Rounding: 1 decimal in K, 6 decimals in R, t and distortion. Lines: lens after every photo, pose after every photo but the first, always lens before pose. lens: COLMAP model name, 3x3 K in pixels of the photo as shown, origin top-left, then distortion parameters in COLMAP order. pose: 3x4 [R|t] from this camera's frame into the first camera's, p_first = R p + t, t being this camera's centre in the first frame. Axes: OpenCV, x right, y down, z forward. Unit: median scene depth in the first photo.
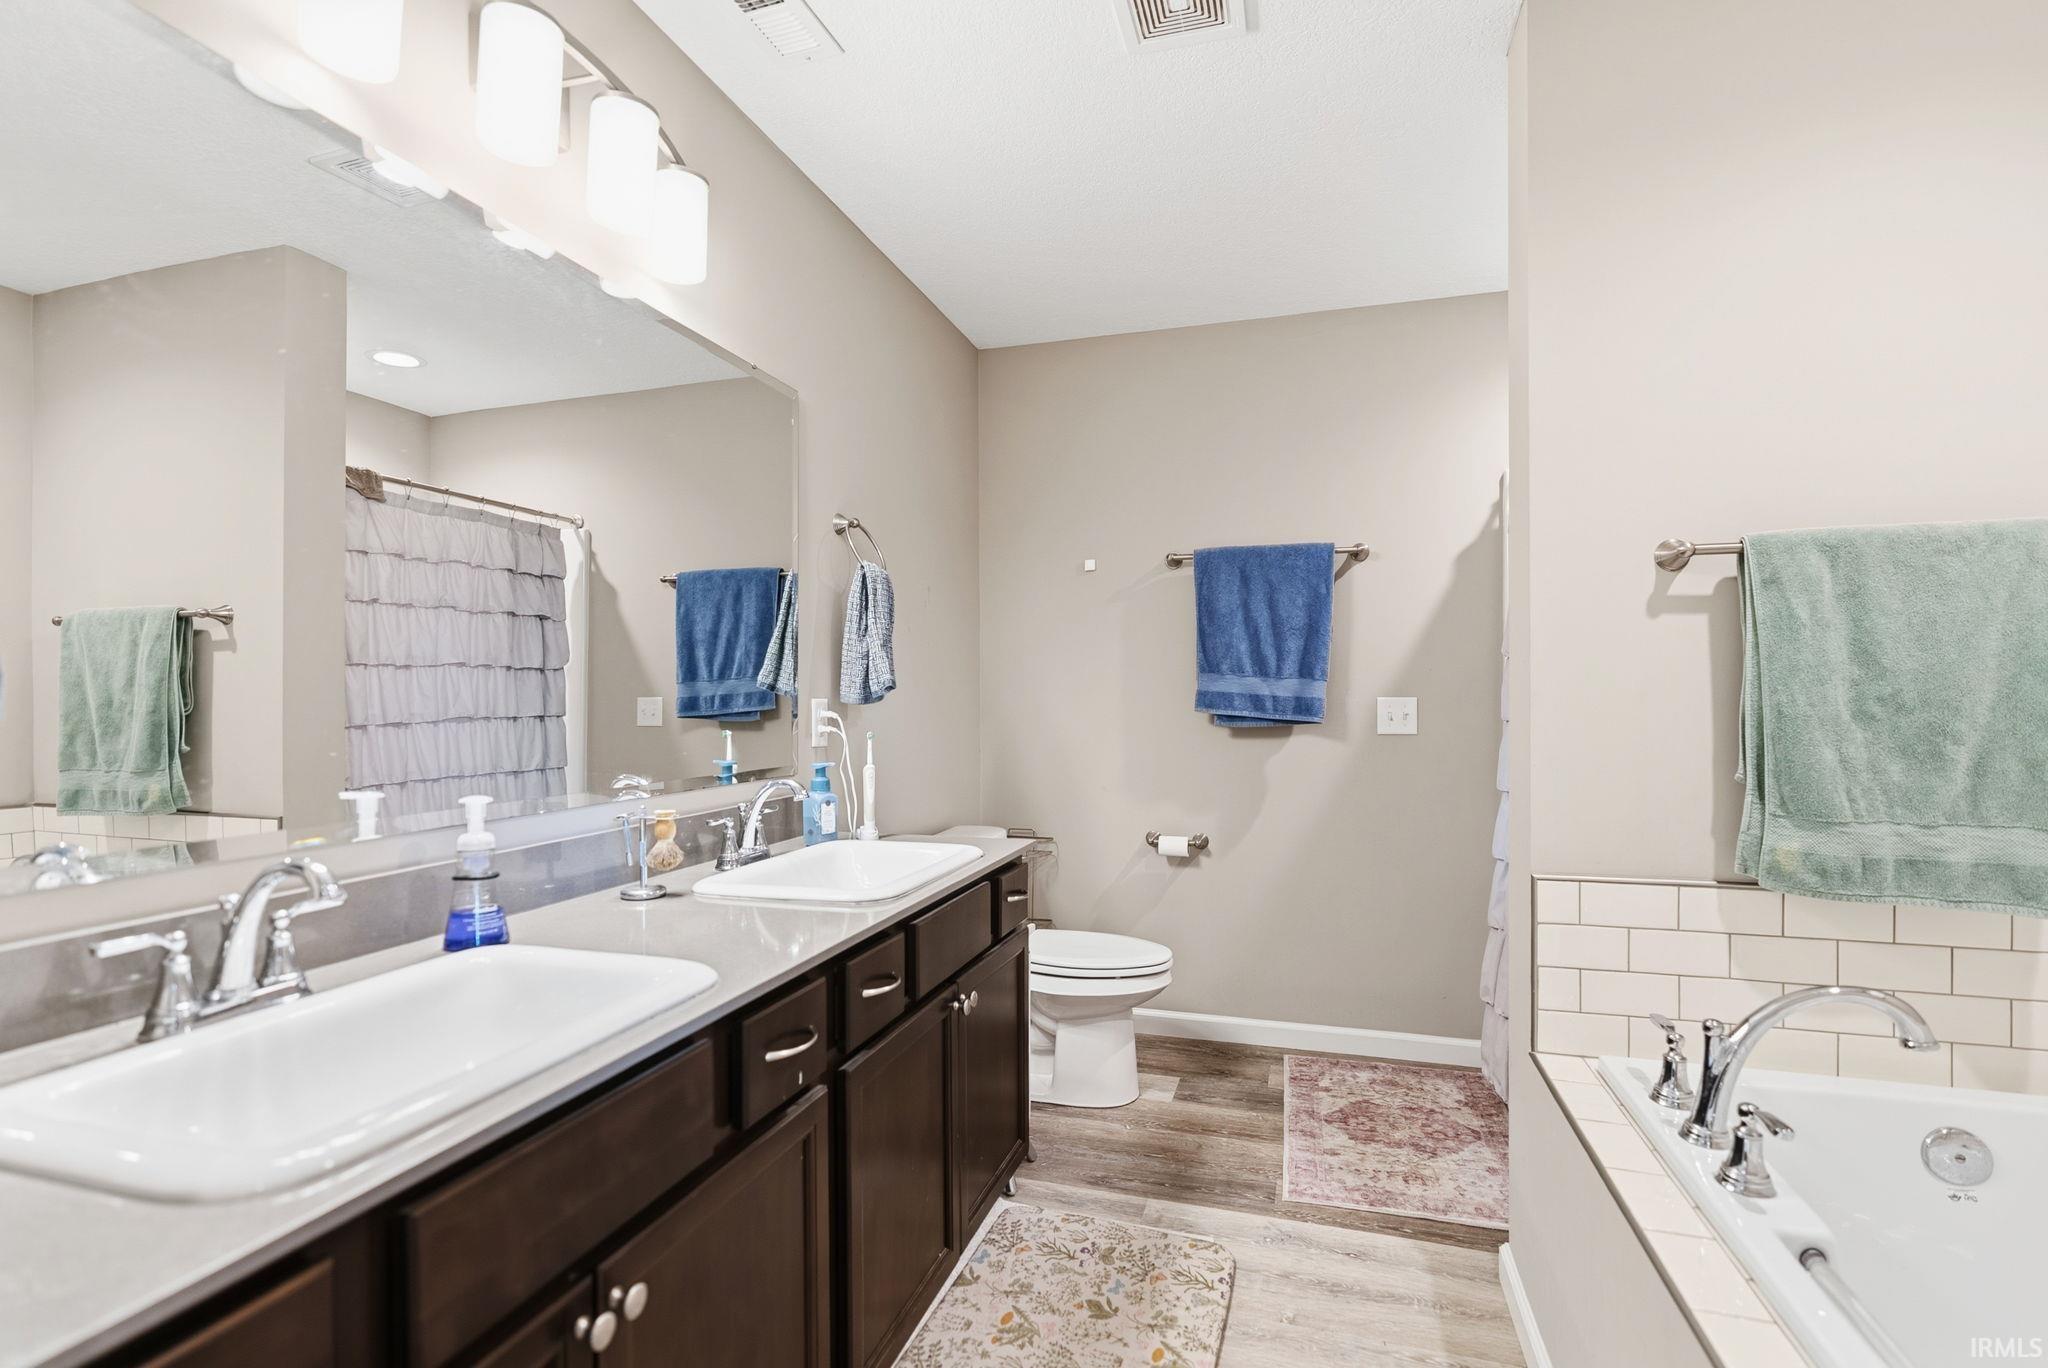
lens RADIAL K [[943.9, 0, 1015.5], [0, 943.9, 693.7], [0, 0, 1]] dist [-0.015027, 0.006232]
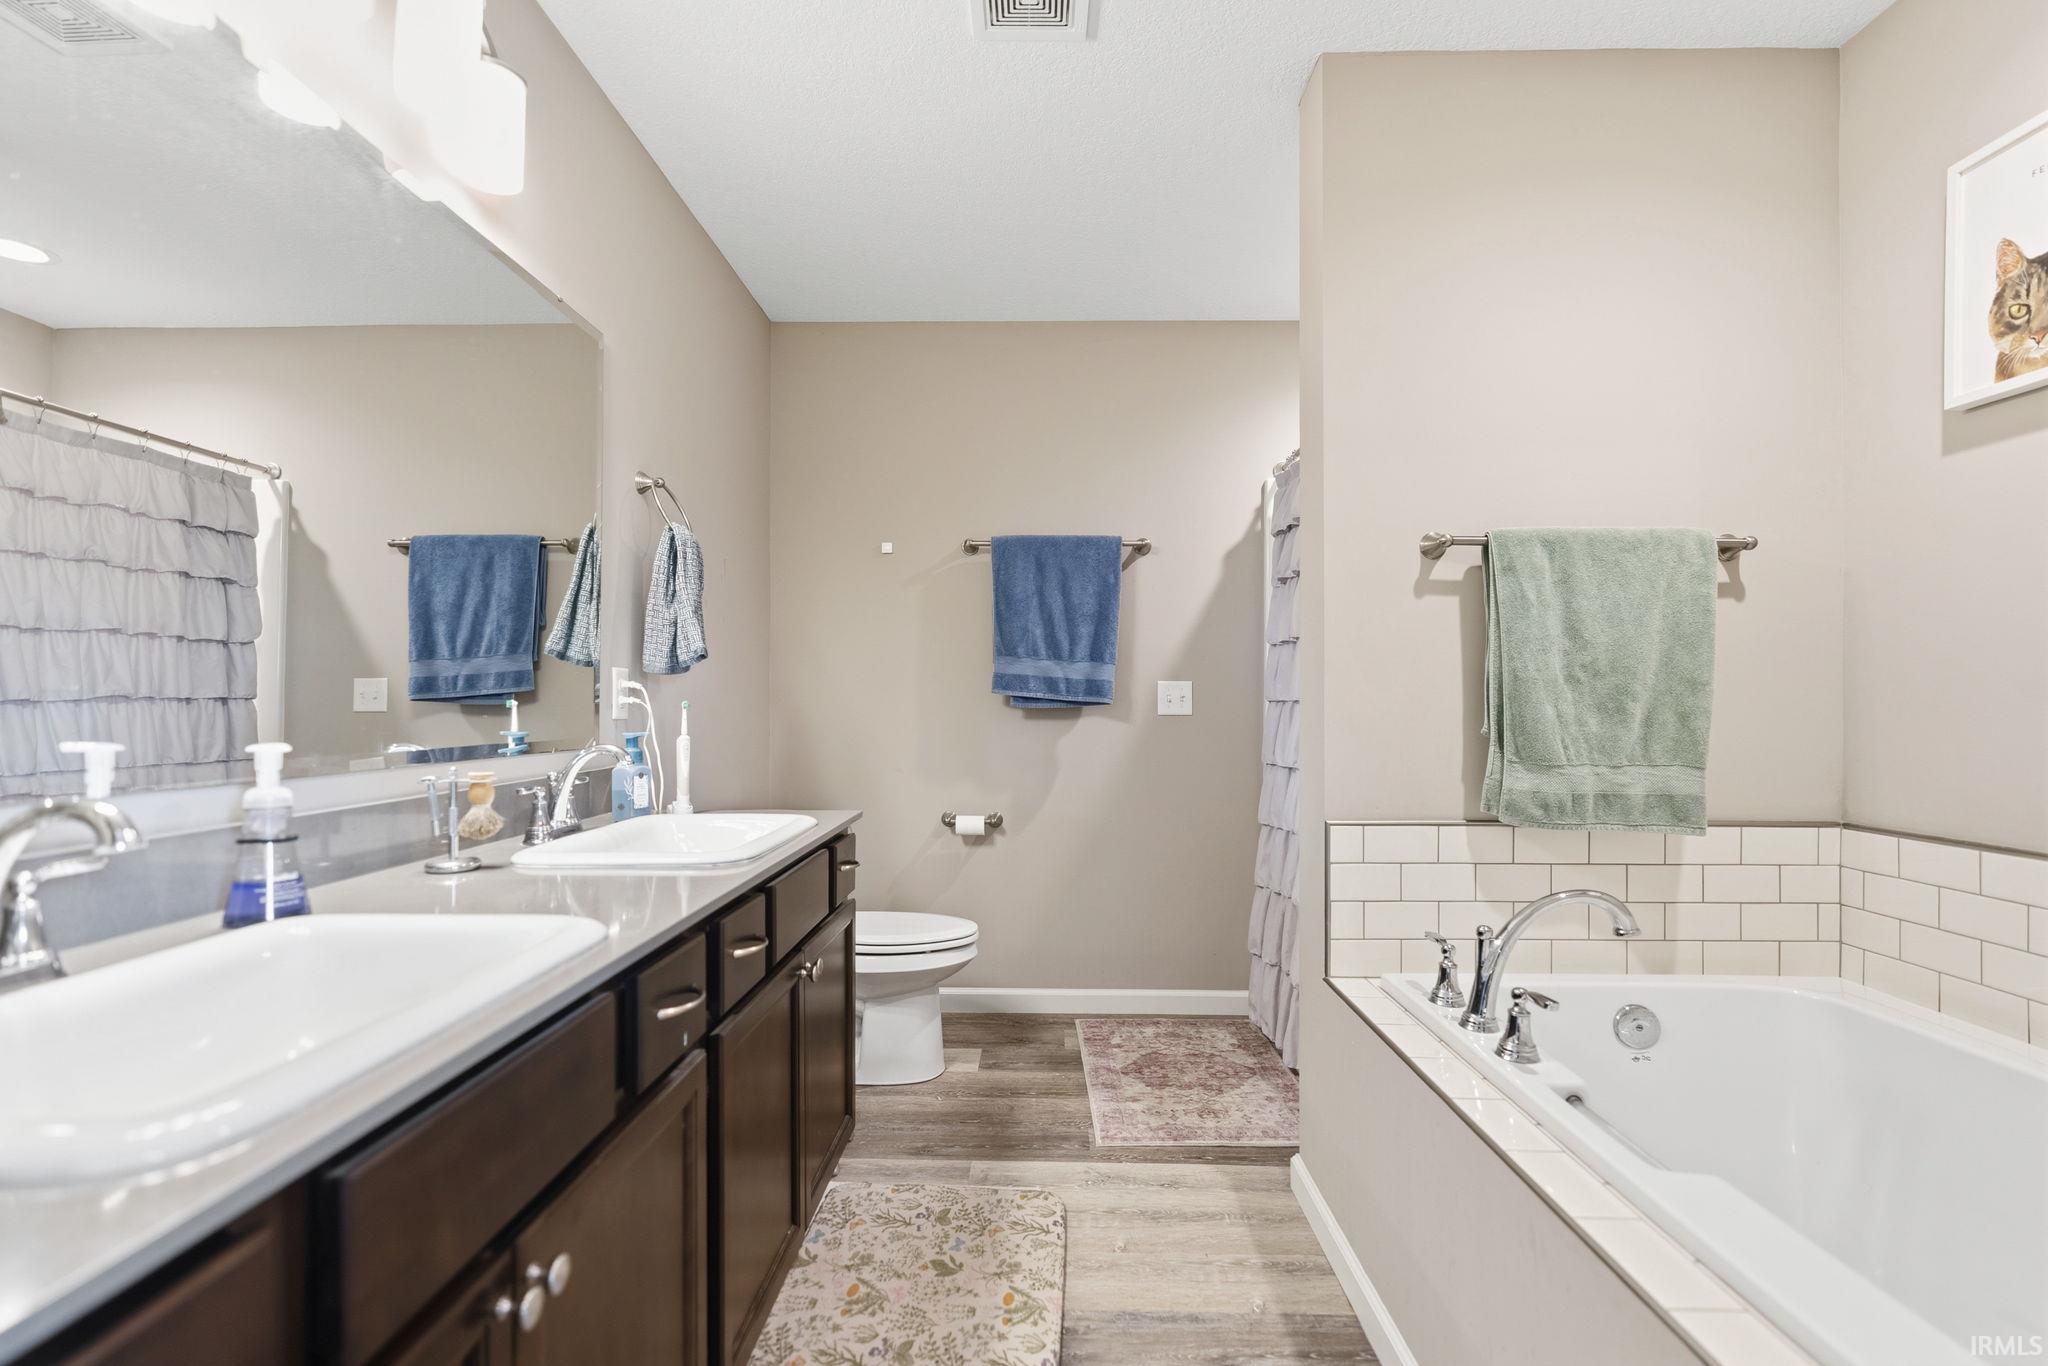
lens RADIAL K [[943.9, 0, 1008.6], [0, 943.9, 693.7], [0, 0, 1]] dist [-0.015027, 0.006232]
pose [[0.961650, 0.010306, 0.274086, -0.126025], [-0.007628, 0.999912, -0.010835, 0.051025], [-0.274173, 0.008329, 0.961644, 0.007670]]
